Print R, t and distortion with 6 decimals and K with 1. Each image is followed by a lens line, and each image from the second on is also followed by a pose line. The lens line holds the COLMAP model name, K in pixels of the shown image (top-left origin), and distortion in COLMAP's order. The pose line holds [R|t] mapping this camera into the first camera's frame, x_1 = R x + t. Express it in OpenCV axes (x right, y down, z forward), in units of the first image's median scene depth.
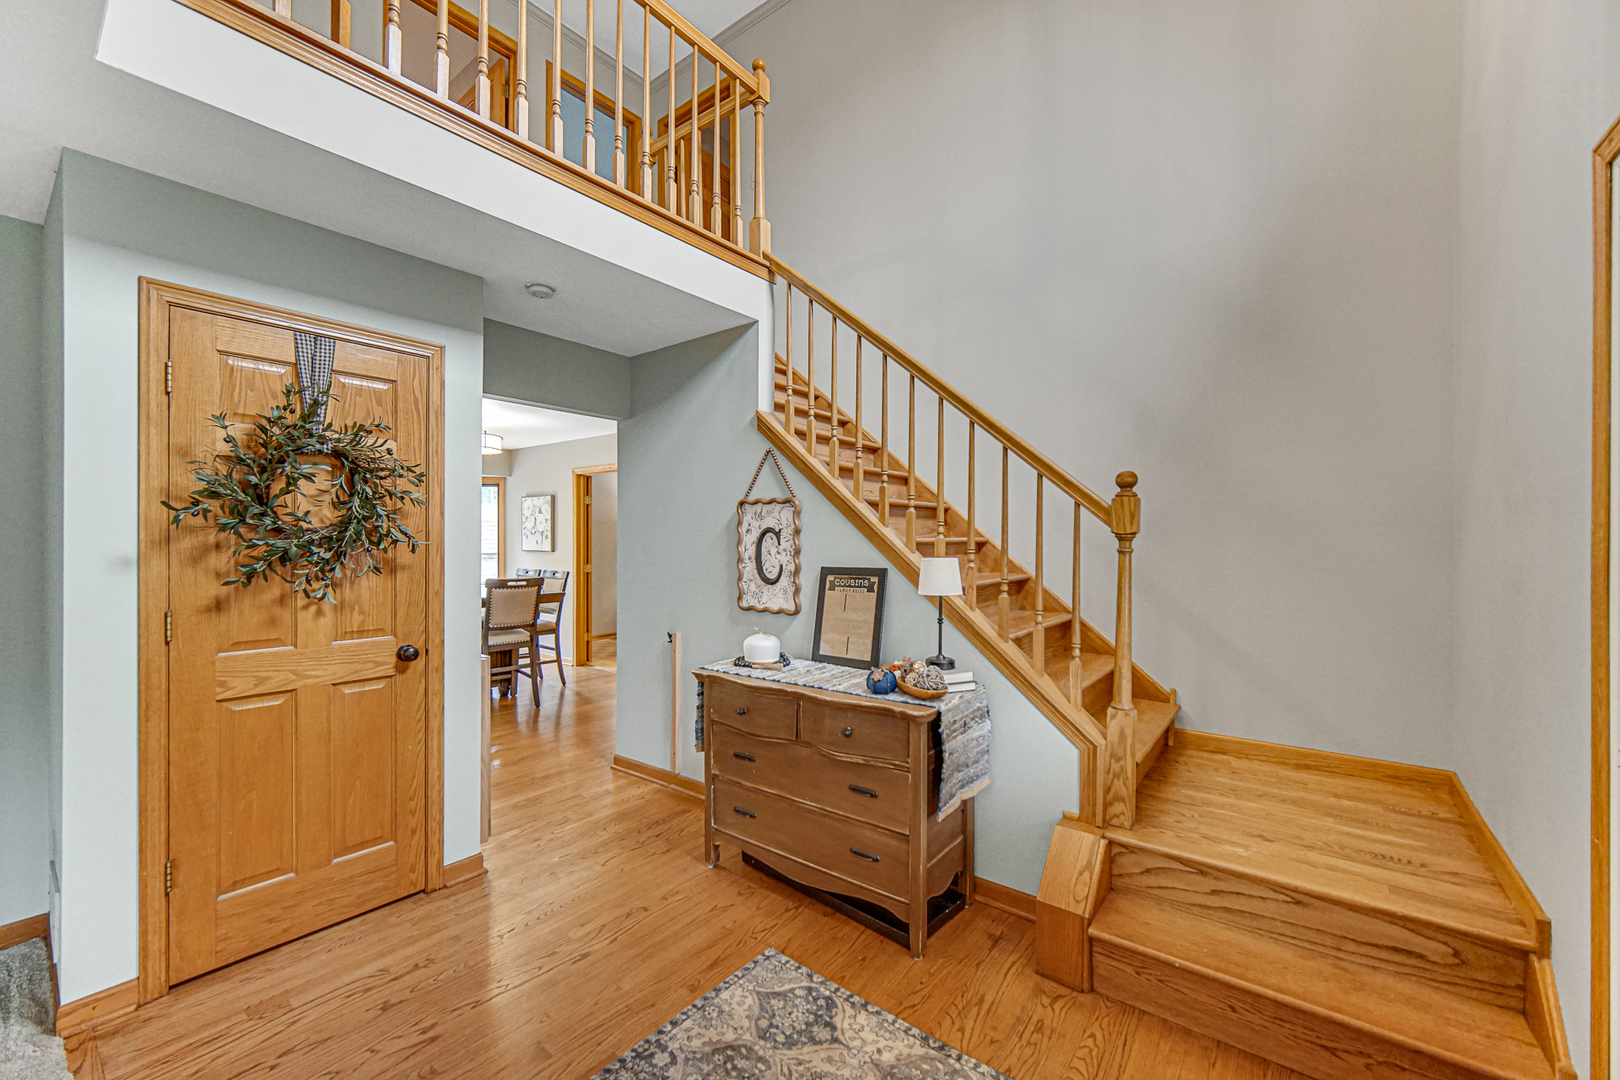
lens RADIAL K [[643.7, 0, 807.9], [0, 643.7, 544.6], [0, 0, 1]] dist [-0.008237, 0.000282]
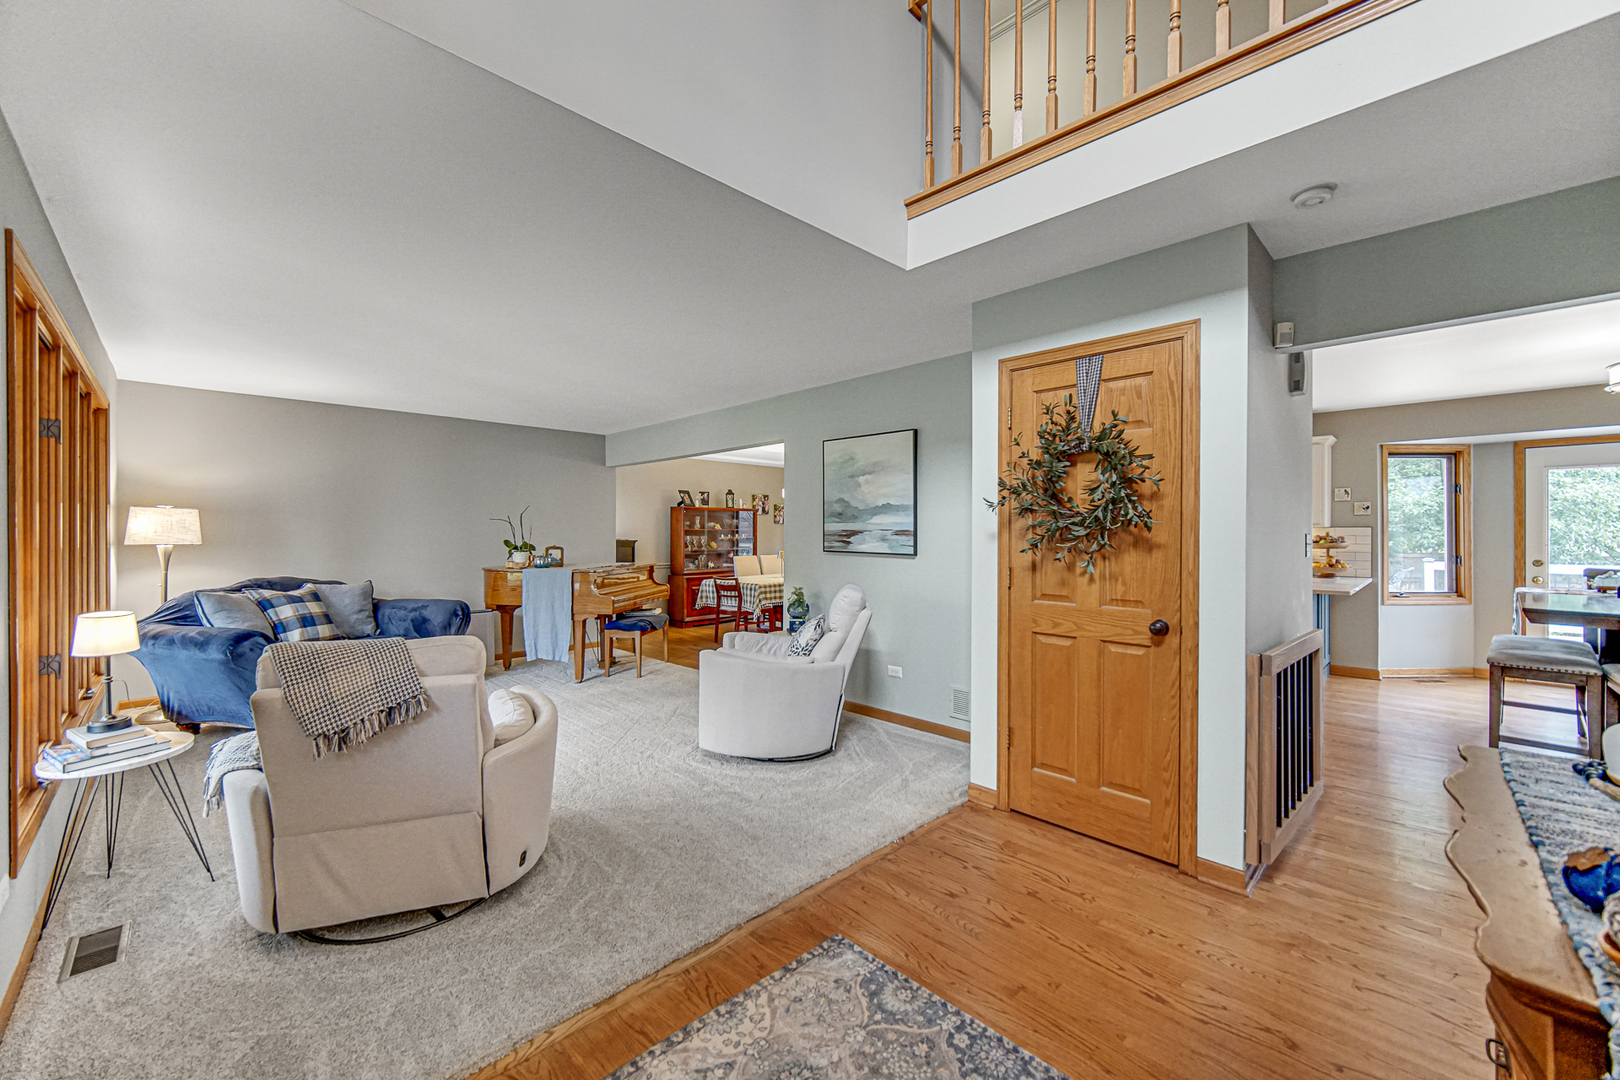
lens RADIAL K [[643.7, 0, 797.5], [0, 643.7, 538.0], [0, 0, 1]] dist [-0.008237, 0.000282]
pose [[-0.146191, 0.006952, -0.989232, 0.521040], [-0.007585, 0.999938, 0.008148, 0.018870], [0.989227, 0.008694, -0.146130, 0.590929]]
